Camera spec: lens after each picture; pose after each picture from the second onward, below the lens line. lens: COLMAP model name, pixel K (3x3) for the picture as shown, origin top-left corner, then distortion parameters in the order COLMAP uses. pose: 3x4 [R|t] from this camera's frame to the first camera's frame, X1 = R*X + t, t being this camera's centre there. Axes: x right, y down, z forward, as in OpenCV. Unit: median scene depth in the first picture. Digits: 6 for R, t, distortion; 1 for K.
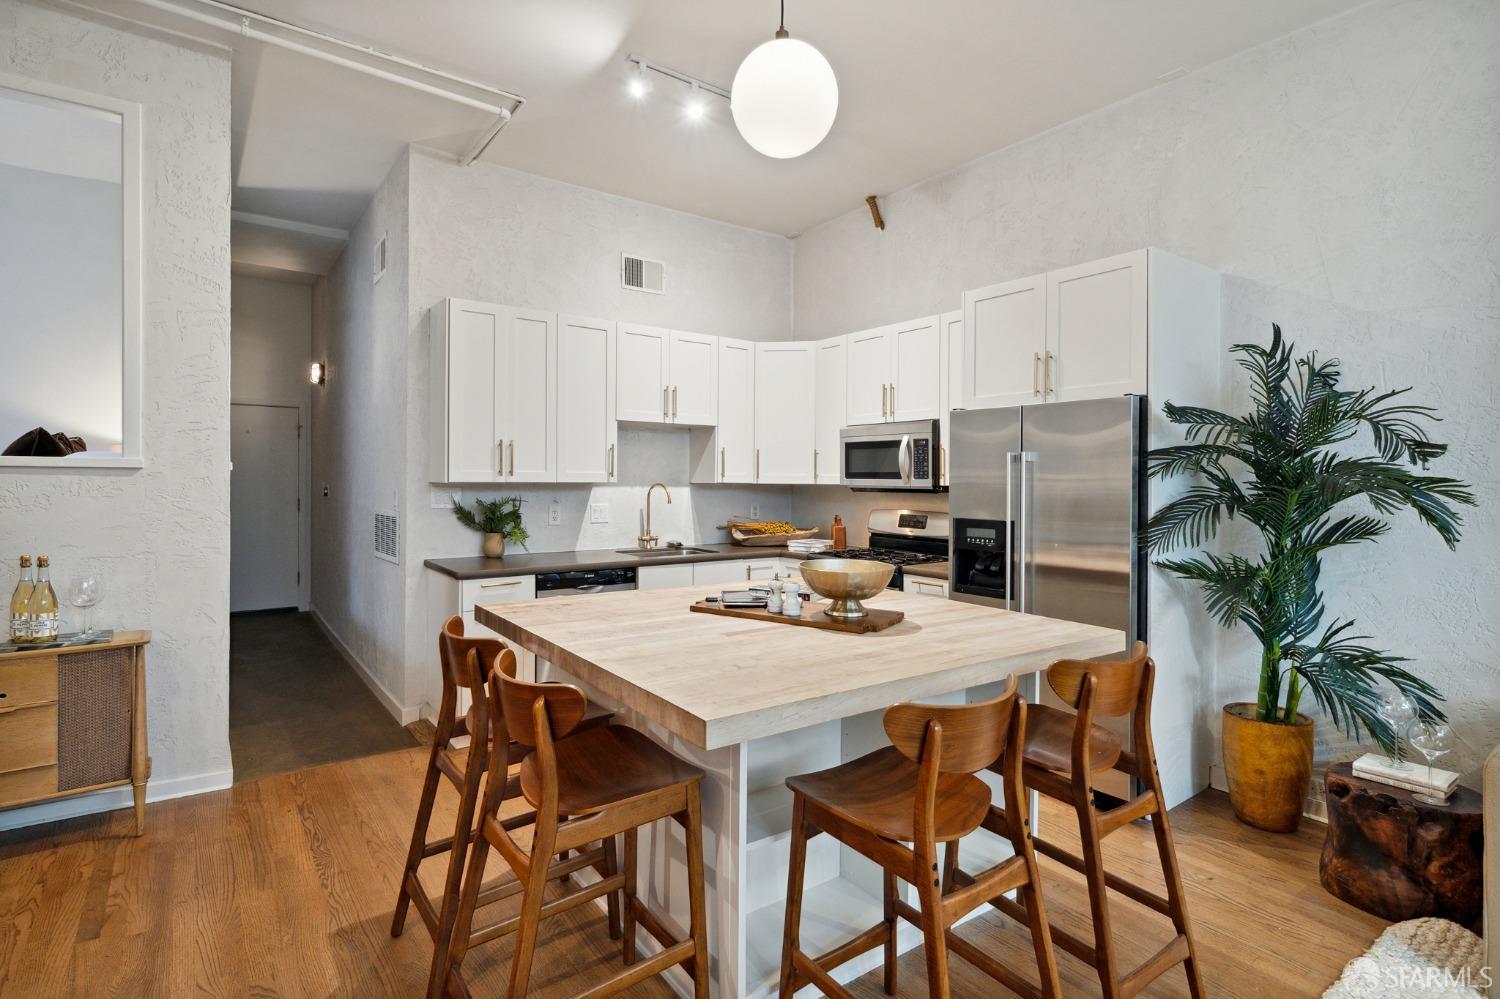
lens RADIAL K [[741.0, 0, 742.1], [0, 741.0, 485.0], [0, 0, 1]] dist [-0.008124, 0.003672]
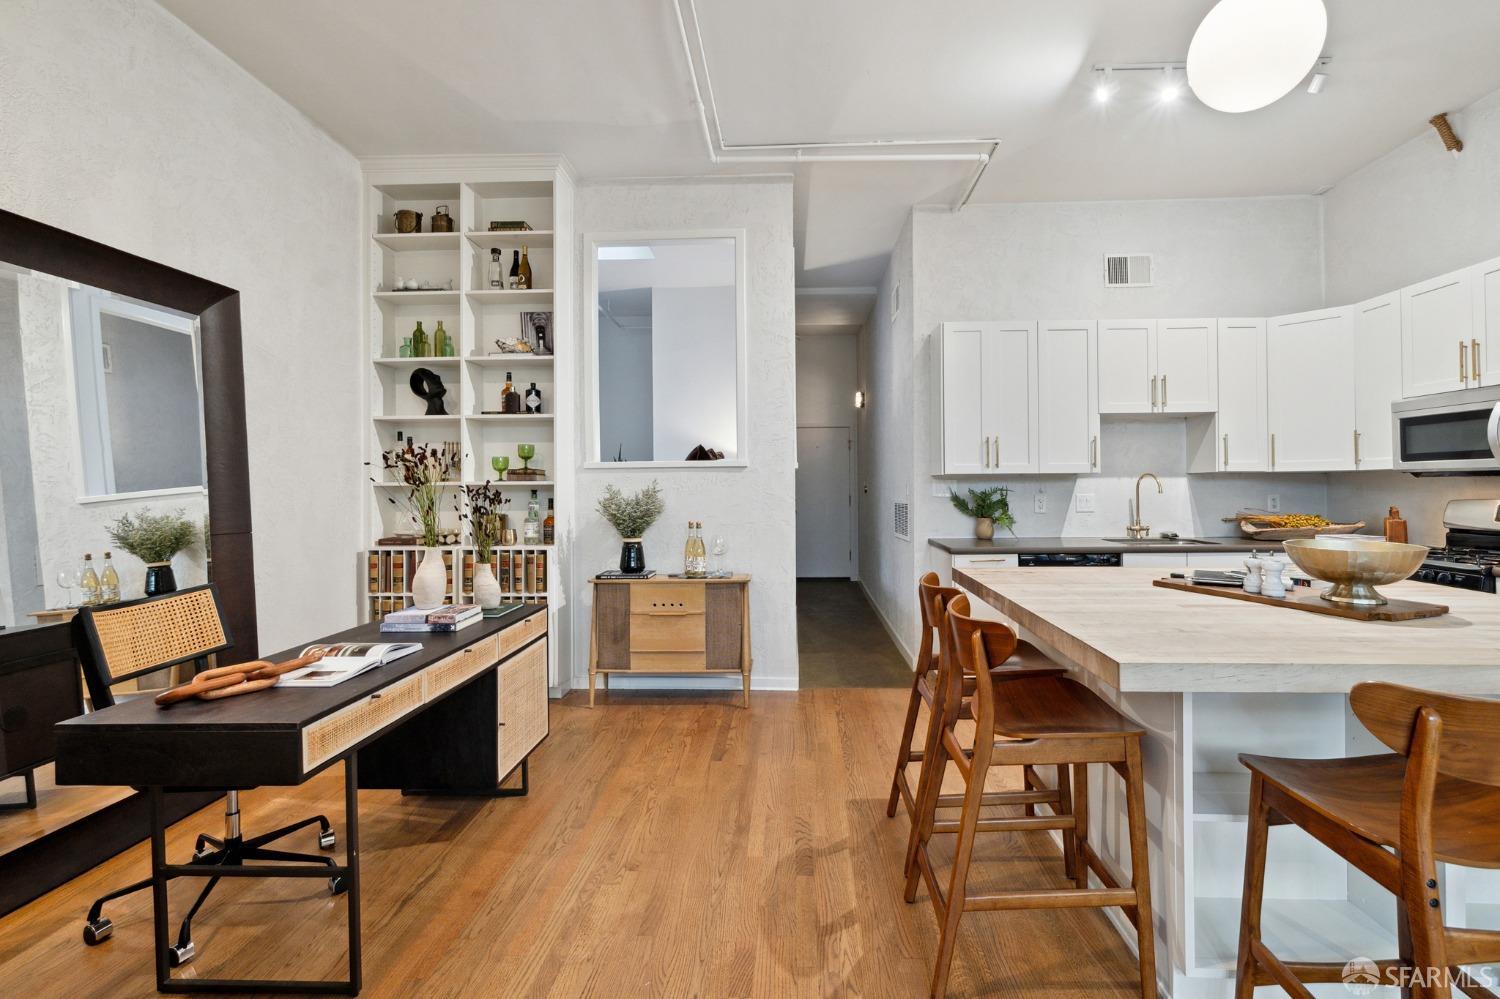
lens RADIAL K [[655.1, 0, 775.8], [0, 655.1, 480.1], [0, 0, 1]] dist [0.000384, -0.000920]
pose [[0.785580, -0.018243, -0.618491, 0.049370], [0.008748, 0.999793, -0.018379, 0.023151], [0.618698, 0.009028, 0.785577, -0.015045]]
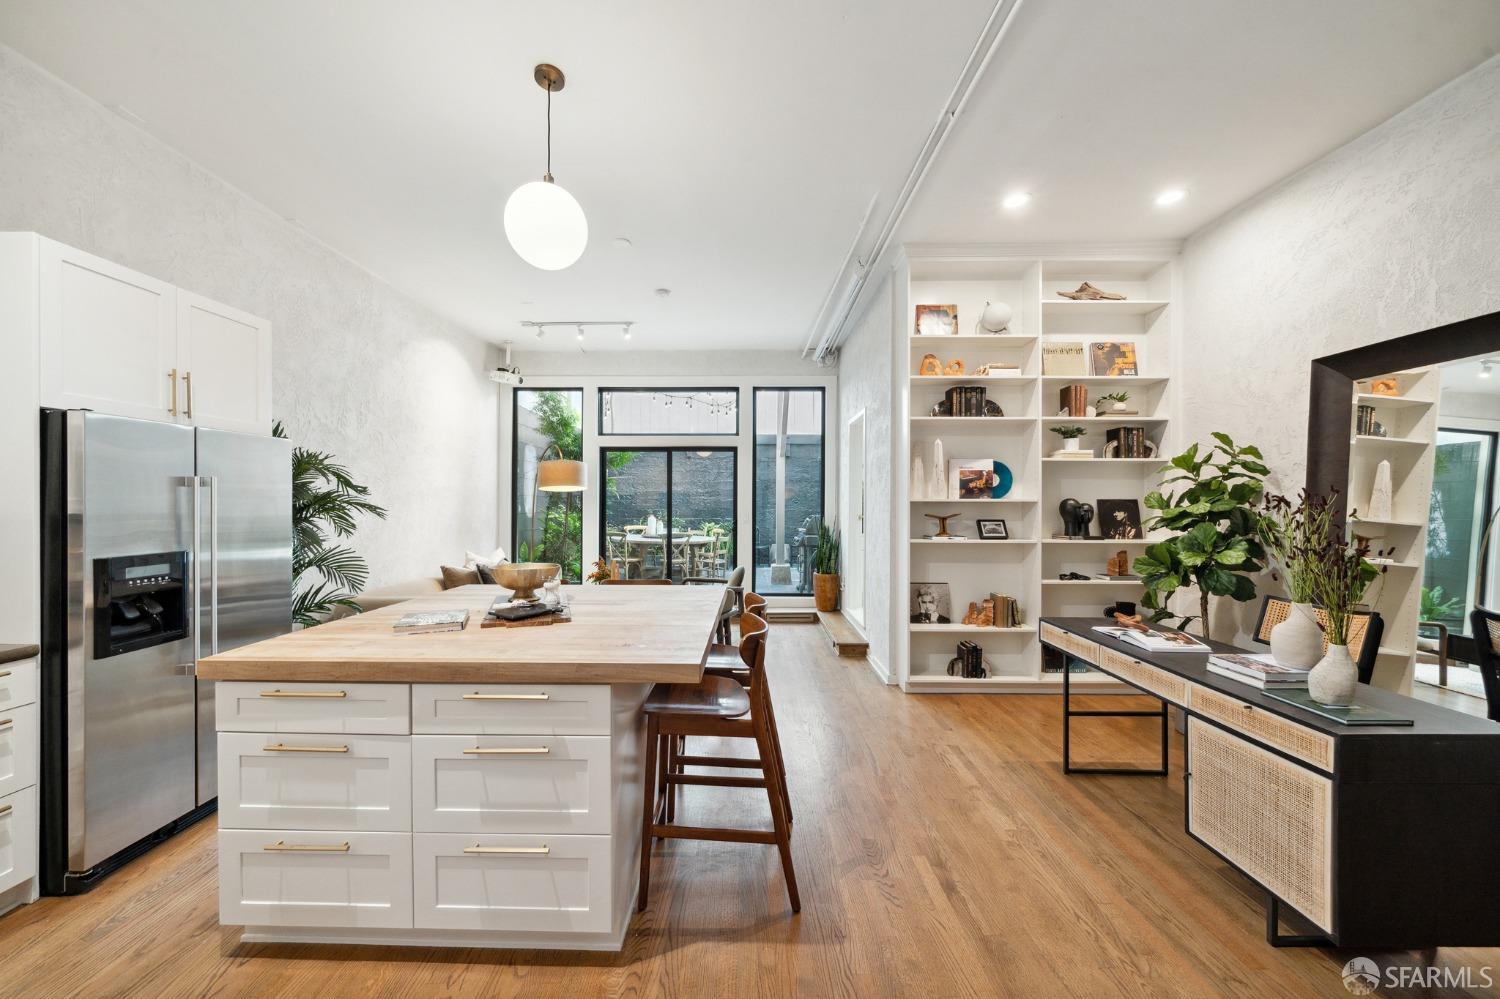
lens RADIAL K [[542.7, 0, 741.0], [0, 542.7, 504.9], [0, 0, 1]] dist [-0.000261, -0.000256]
pose [[-0.795684, -0.010241, 0.605625, -0.502181], [-0.003083, 0.999913, 0.012858, -0.016837], [-0.605704, 0.008364, -0.795646, 0.950846]]
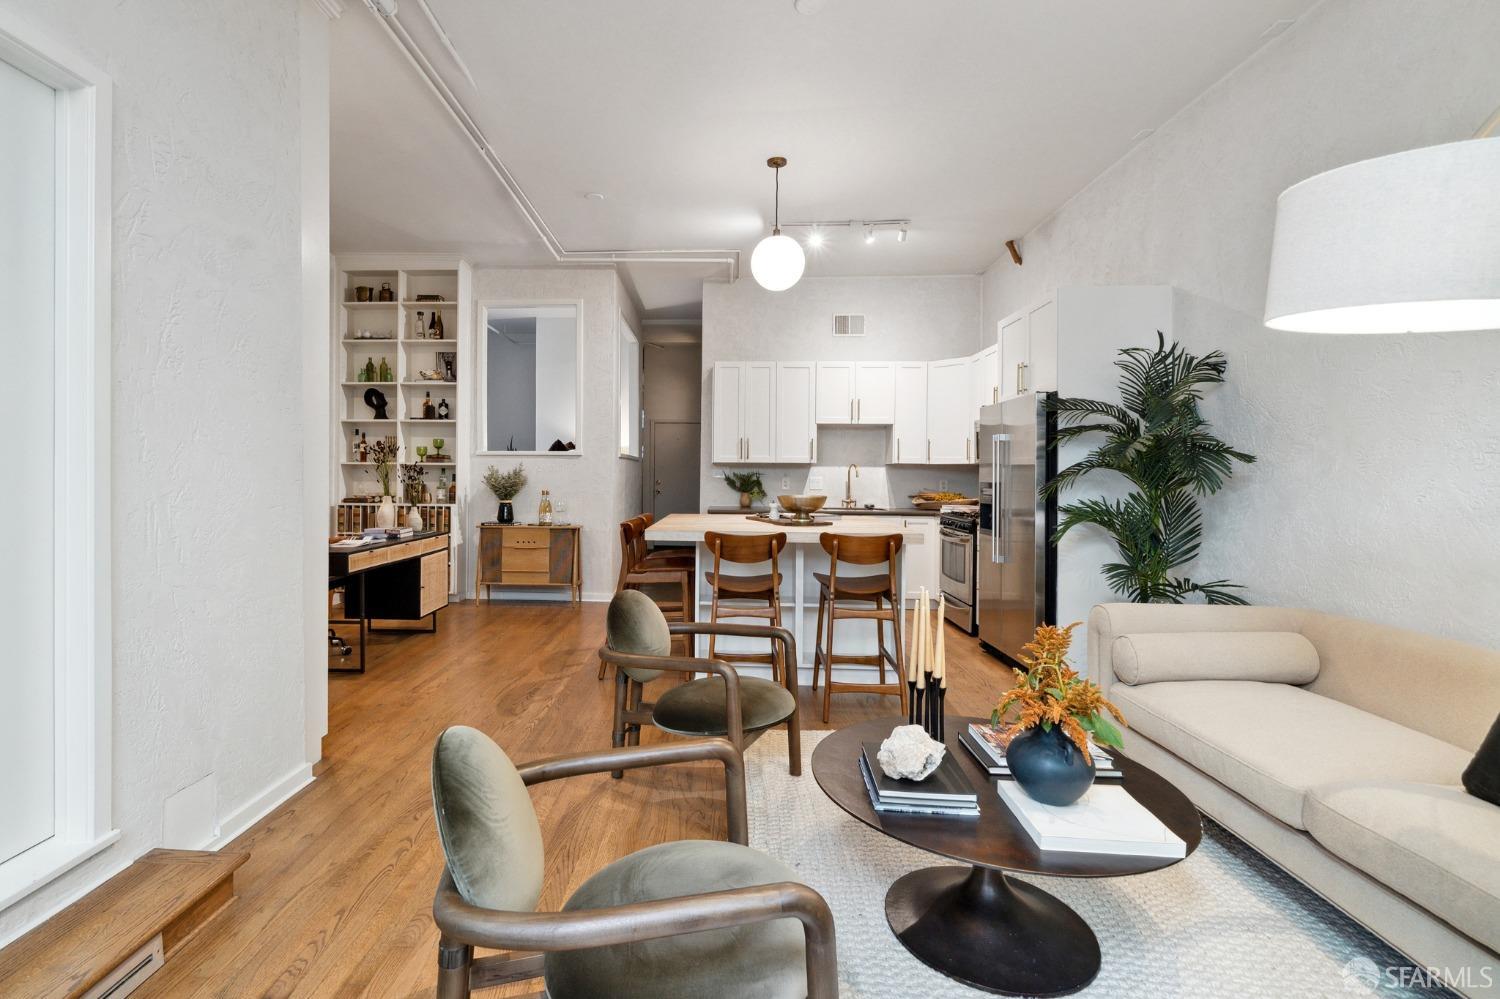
lens RADIAL K [[702.1, 0, 695.3], [0, 702.1, 478.6], [0, 0, 1]] dist [-0.003291, 0.000018]
pose [[0.774333, 0.001154, -0.632777, 0.662299], [-0.006708, 0.999957, -0.006385, 0.047442], [0.632743, 0.009189, 0.774307, -0.370726]]
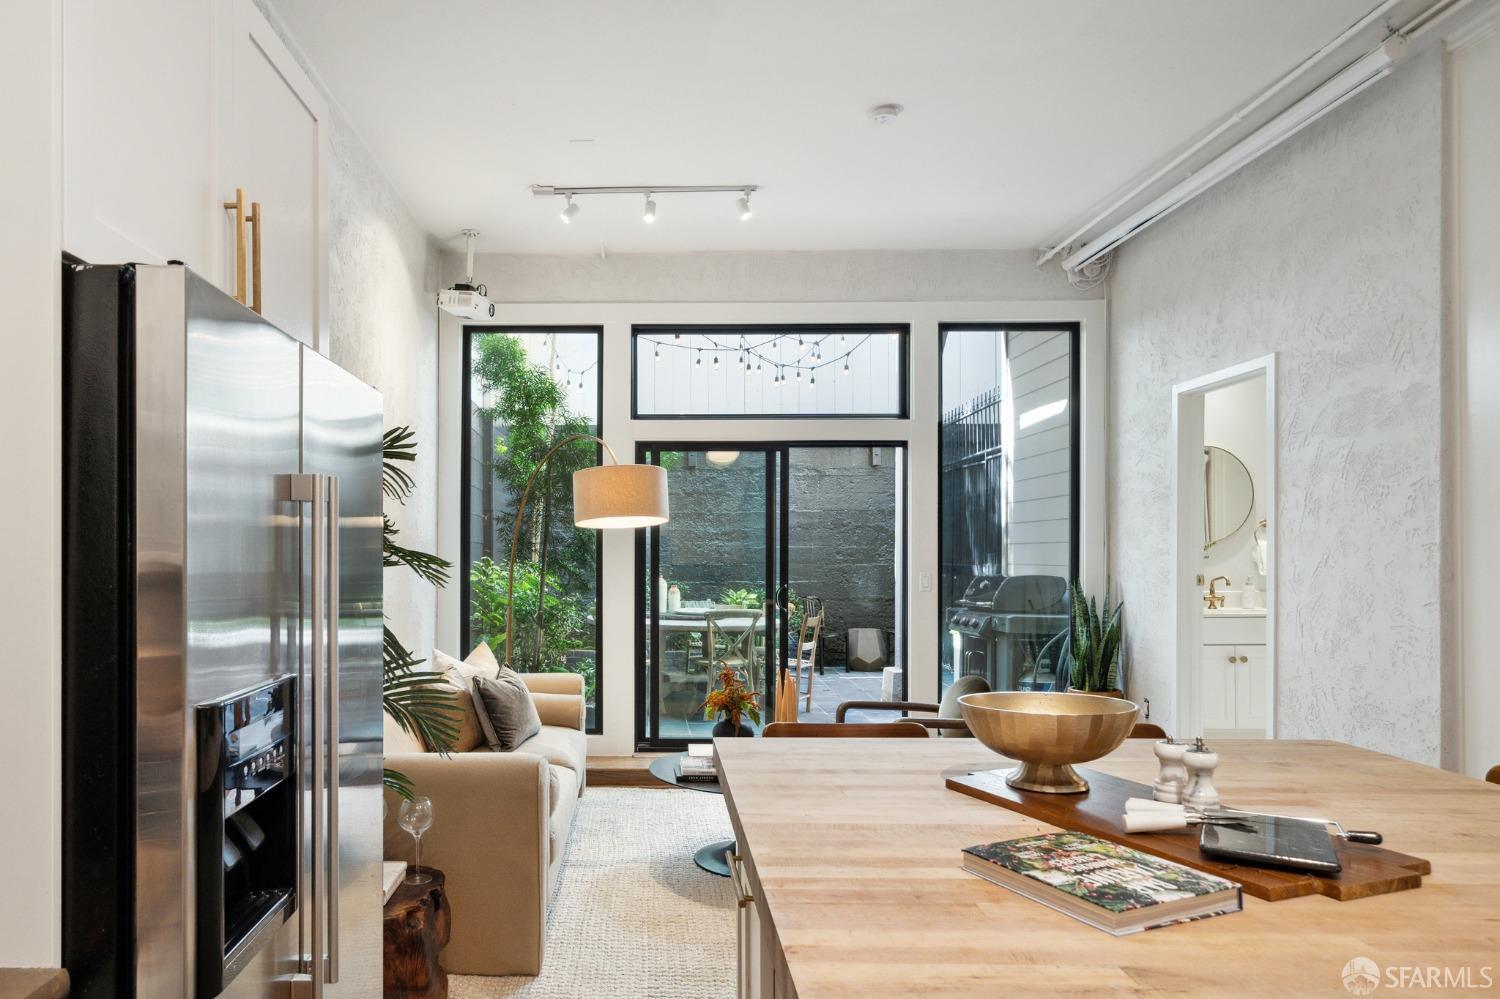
lens RADIAL K [[946.9, 0, 639.7], [0, 946.9, 550.6], [0, 0, 1]] dist [-0.001397, 0.009036]
pose [[-0.798097, -0.003122, 0.602520, -0.029410], [-0.000652, 0.999990, 0.004319, -0.007924], [-0.602528, 0.003054, -0.798092, 1.066028]]
